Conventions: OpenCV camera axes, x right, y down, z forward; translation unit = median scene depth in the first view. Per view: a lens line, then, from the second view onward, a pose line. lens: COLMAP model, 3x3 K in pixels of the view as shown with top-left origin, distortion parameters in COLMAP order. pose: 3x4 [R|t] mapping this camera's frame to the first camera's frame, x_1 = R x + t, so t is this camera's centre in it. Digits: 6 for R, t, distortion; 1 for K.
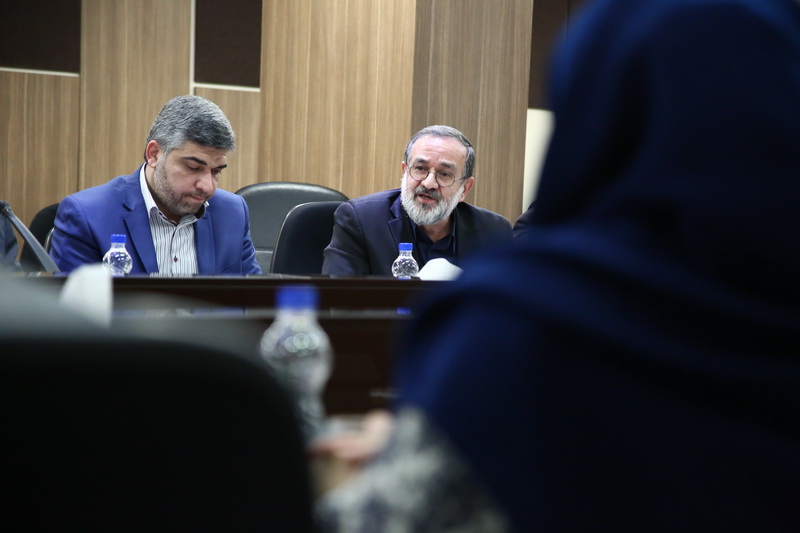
lens RADIAL K [[2297.3, 0, 400.0], [0, 2297.3, 266.5], [0, 0, 1]] dist [0.699297, -0.547271]
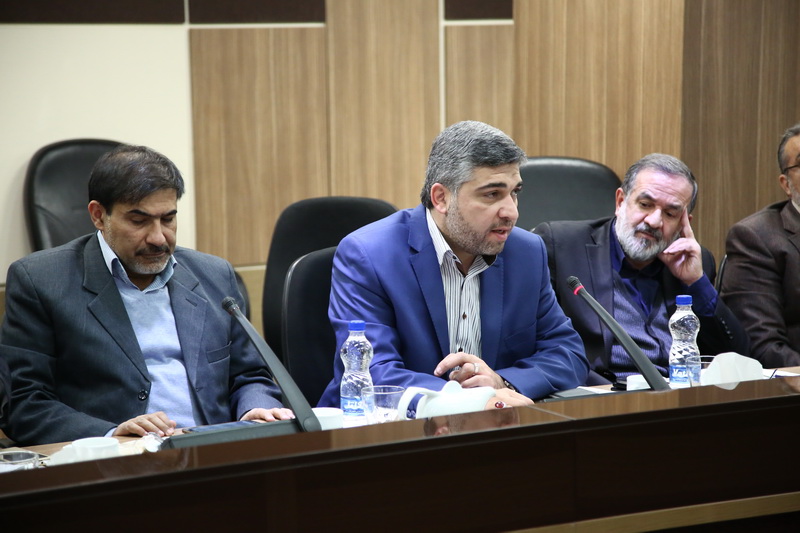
lens RADIAL K [[2241.4, 0, 400.0], [0, 2241.4, 266.5], [0, 0, 1]] dist [0.673907, 0.108386]
pose [[0.992381, -0.034079, -0.118400, -0.001600], [0.043669, 0.995888, 0.079374, -0.065117], [0.115208, -0.083939, 0.989788, 0.098732]]
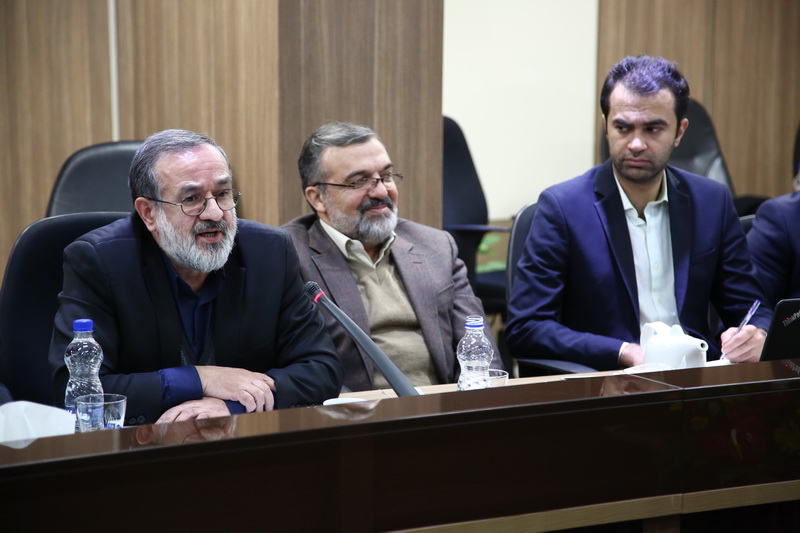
lens RADIAL K [[2297.3, 0, 400.0], [0, 2297.3, 266.5], [0, 0, 1]] dist [0.699297, -0.547271]
pose [[0.993866, -0.019811, -0.108801, 0.123446], [0.029690, 0.995504, 0.089943, -0.061157], [0.106530, -0.092622, 0.989986, 0.210876]]
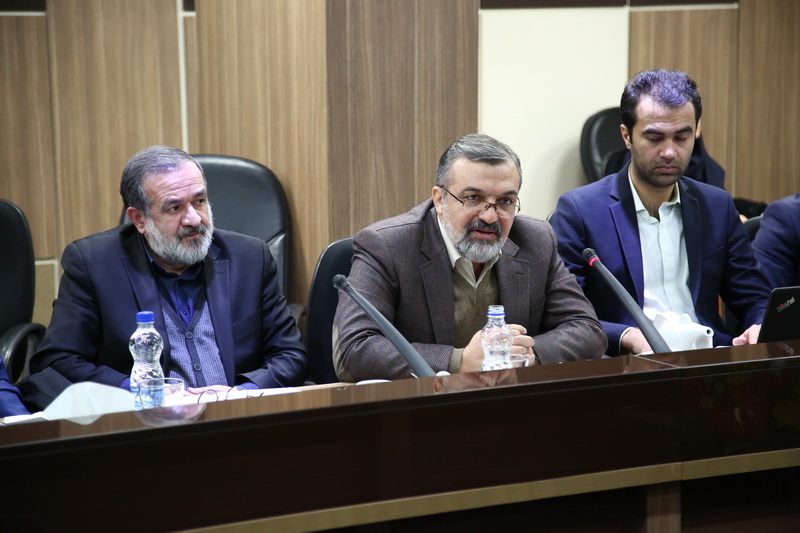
lens RADIAL K [[2161.6, 0, 400.0], [0, 2161.6, 266.5], [0, 0, 1]] dist [0.626525, -1.029714]
pose [[0.989866, -0.031620, -0.138437, 0.134875], [0.043692, 0.995418, 0.085052, -0.059742], [0.135113, -0.090239, 0.986712, 0.188935]]
